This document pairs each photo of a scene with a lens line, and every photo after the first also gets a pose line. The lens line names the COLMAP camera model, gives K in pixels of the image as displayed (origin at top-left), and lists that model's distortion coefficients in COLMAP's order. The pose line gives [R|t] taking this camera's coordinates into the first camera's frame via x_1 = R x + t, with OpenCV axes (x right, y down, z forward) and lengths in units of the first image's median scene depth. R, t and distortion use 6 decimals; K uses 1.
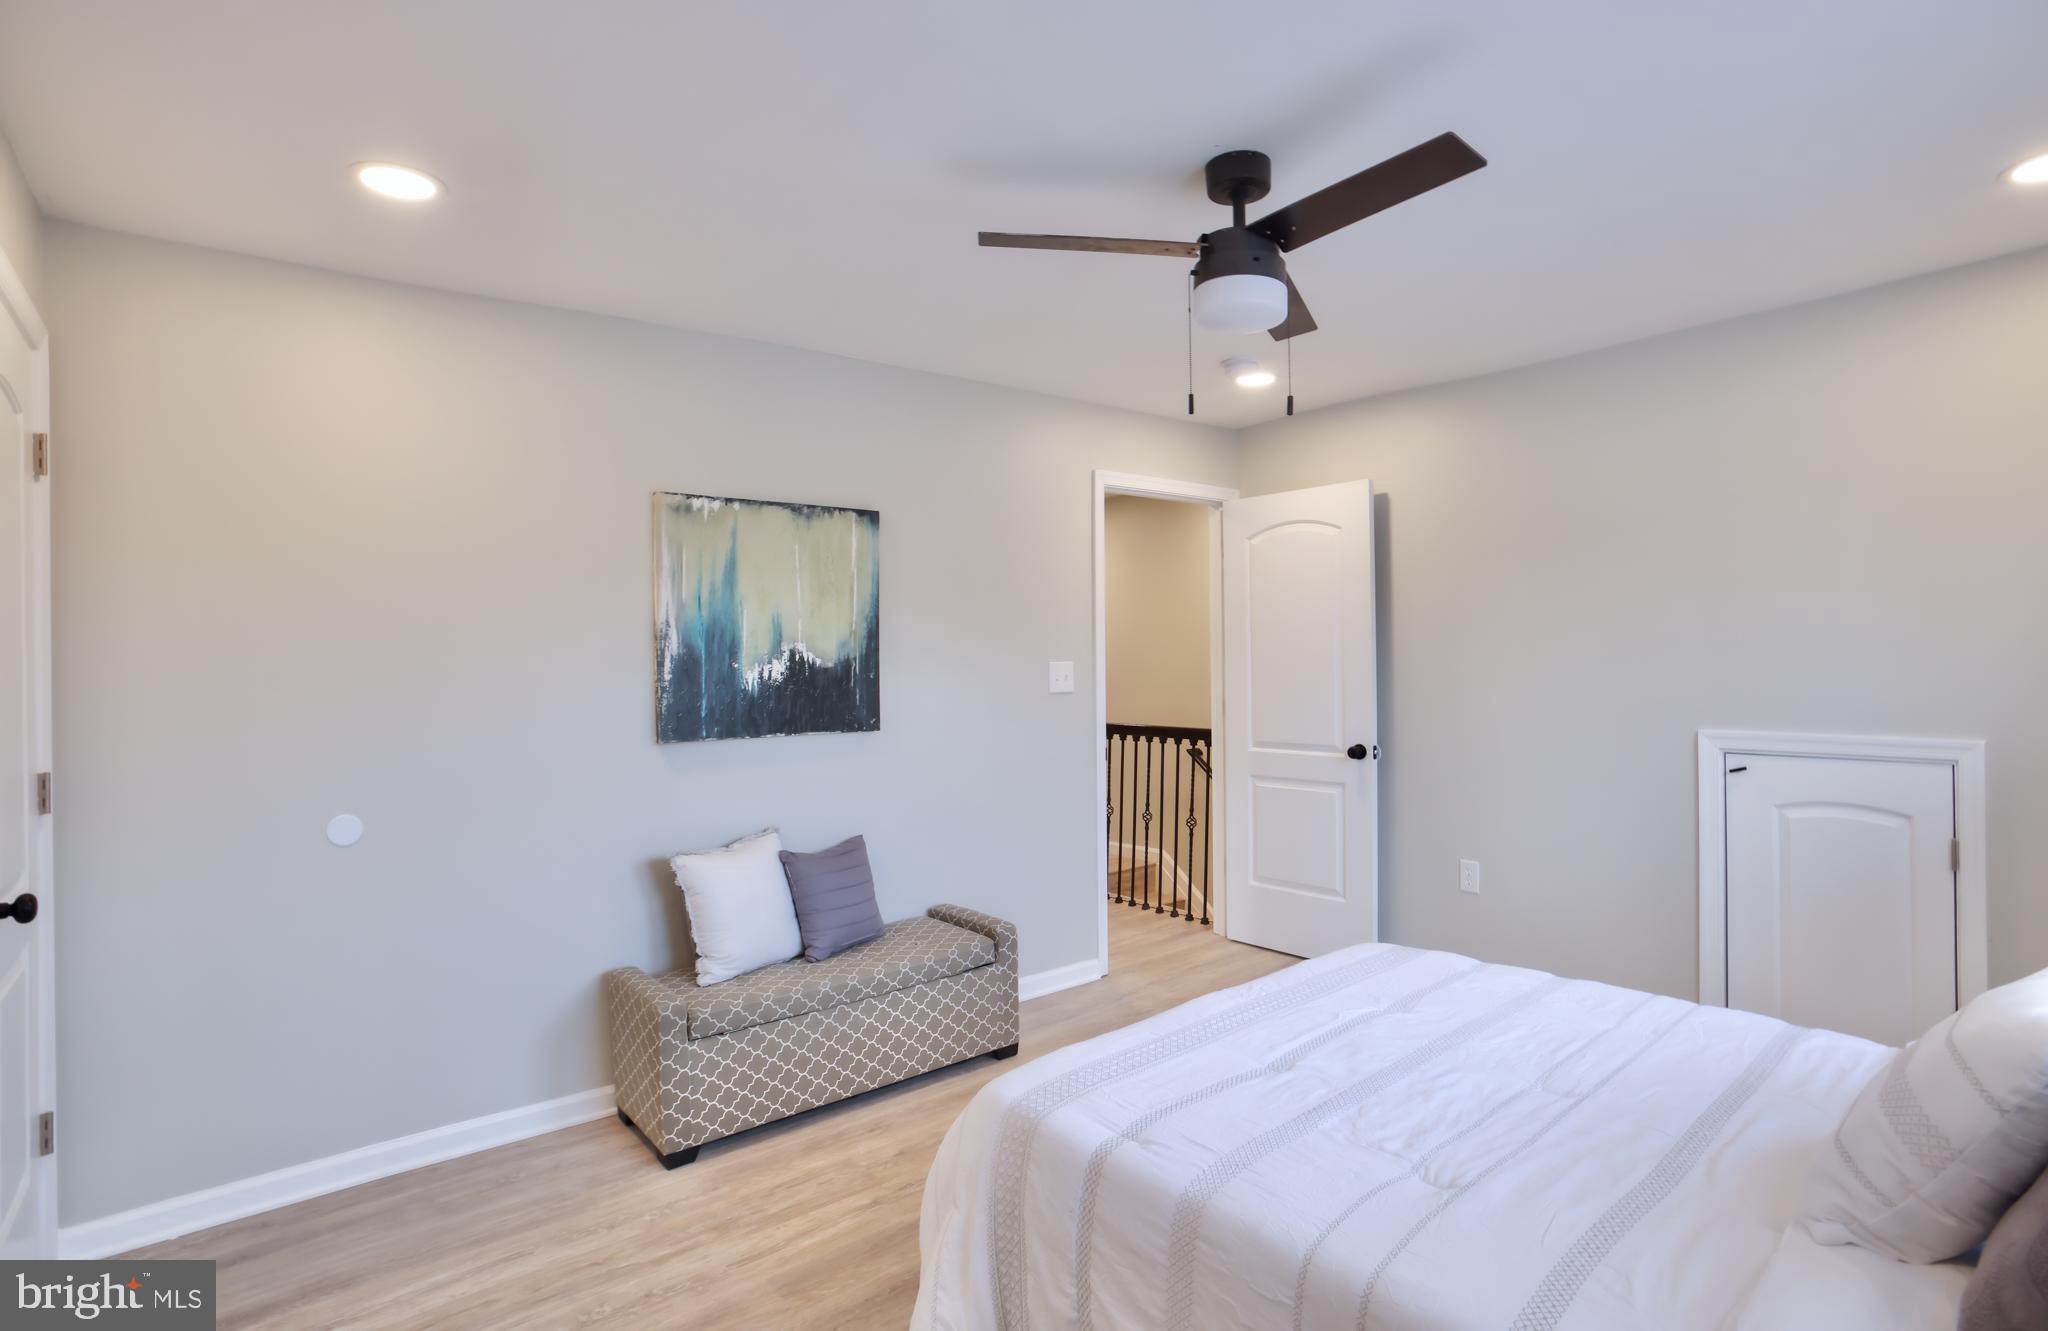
lens RADIAL K [[994.9, 0, 1024.0], [0, 994.9, 665.5], [0, 0, 1]] dist [-0.018934, 0.000231]
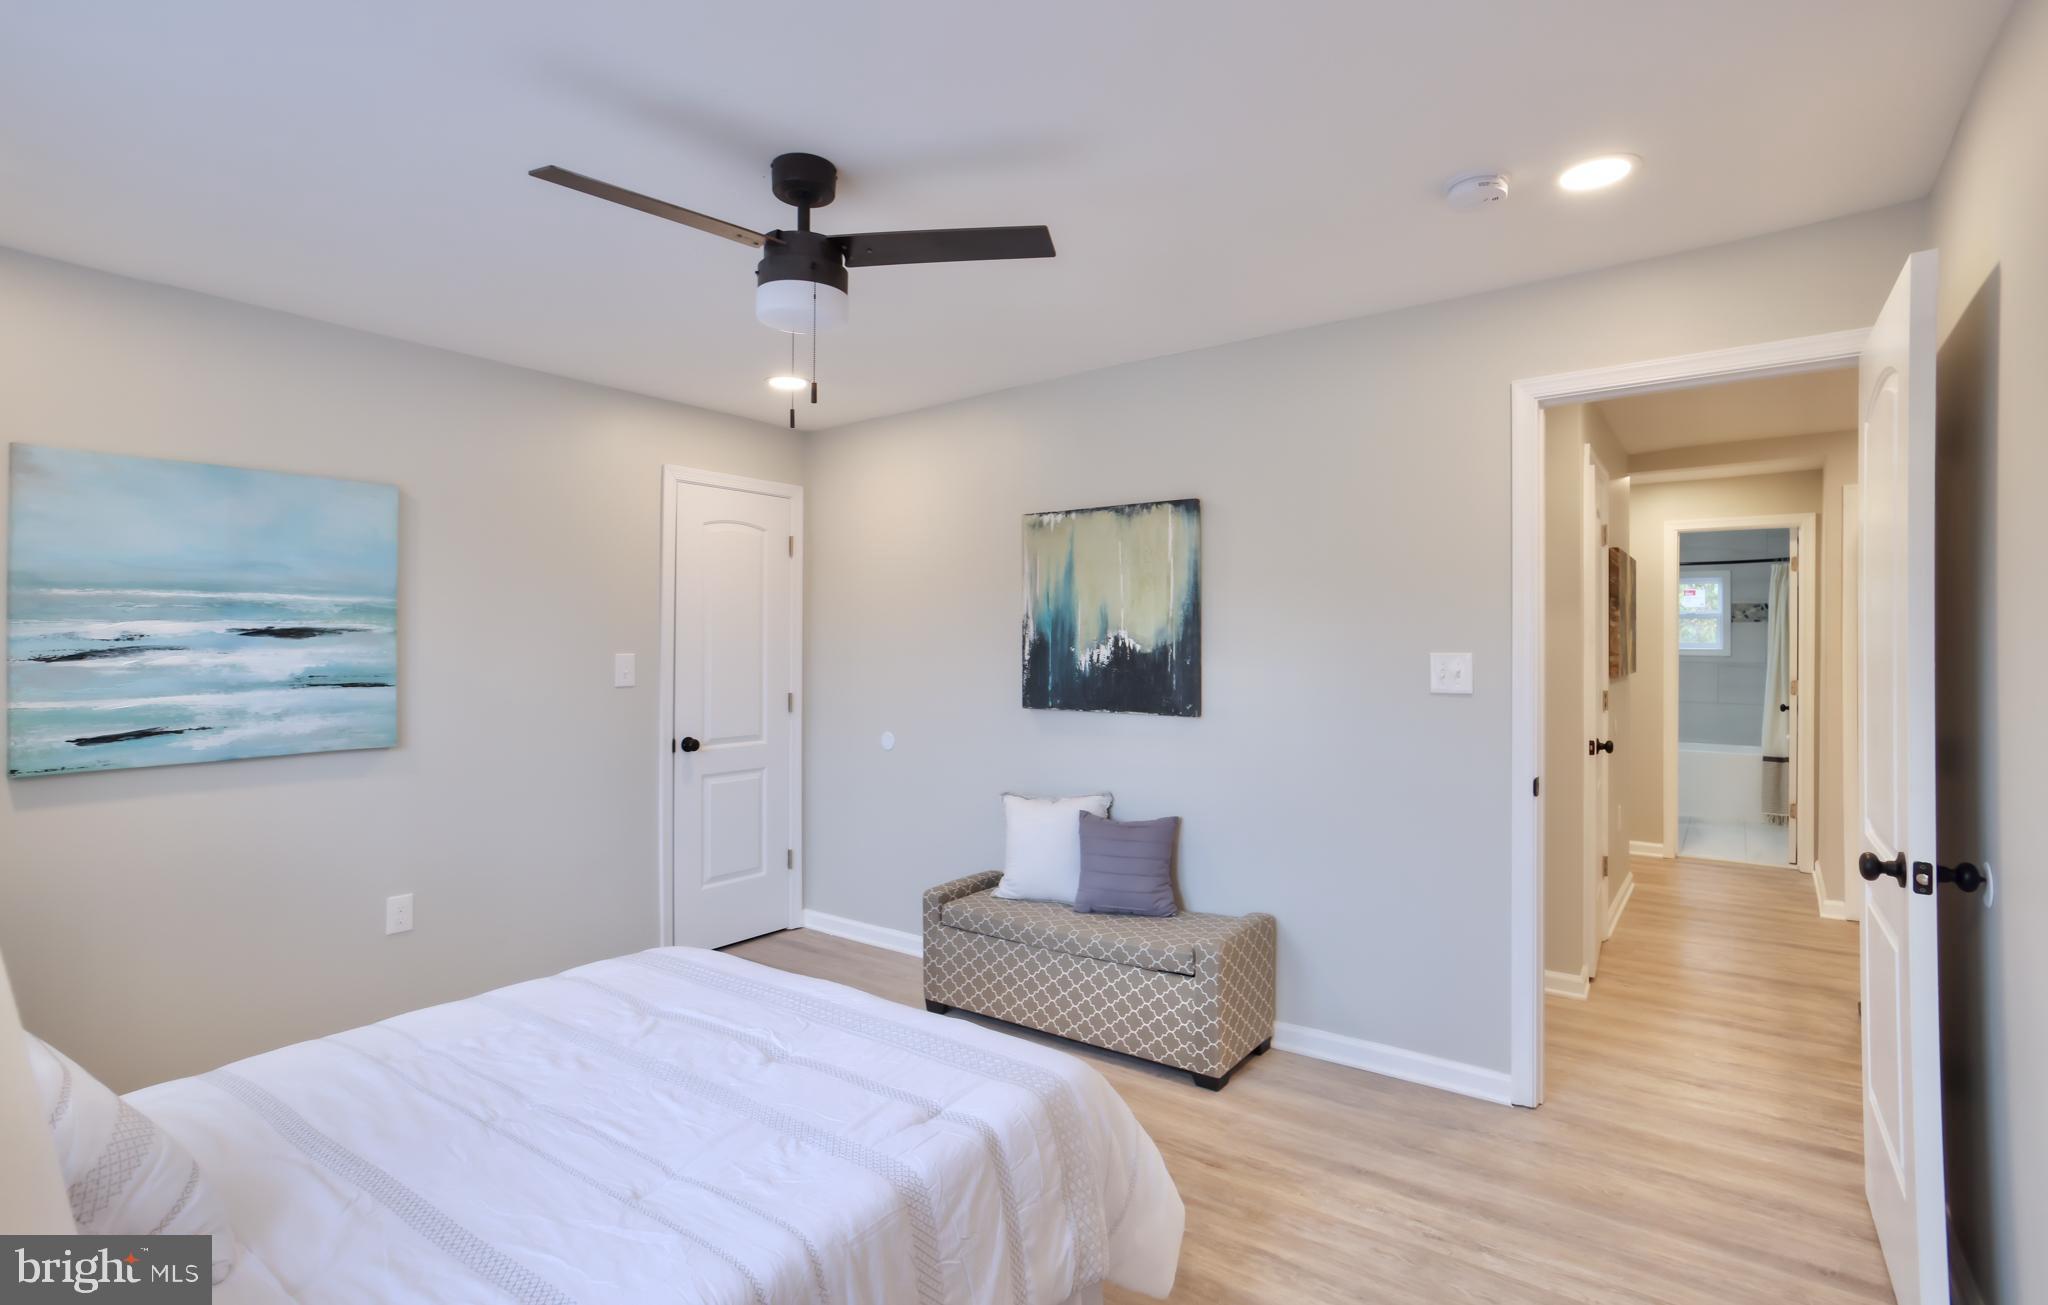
lens RADIAL K [[961.2, 0, 1063.2], [0, 961.2, 652.3], [0, 0, 1]] dist [0.001767, 0.000413]
pose [[0.300175, 0.019729, -0.953680, 0.791723], [-0.013386, 0.999775, 0.016470, -0.015172], [0.953790, 0.007822, 0.300372, 0.624052]]
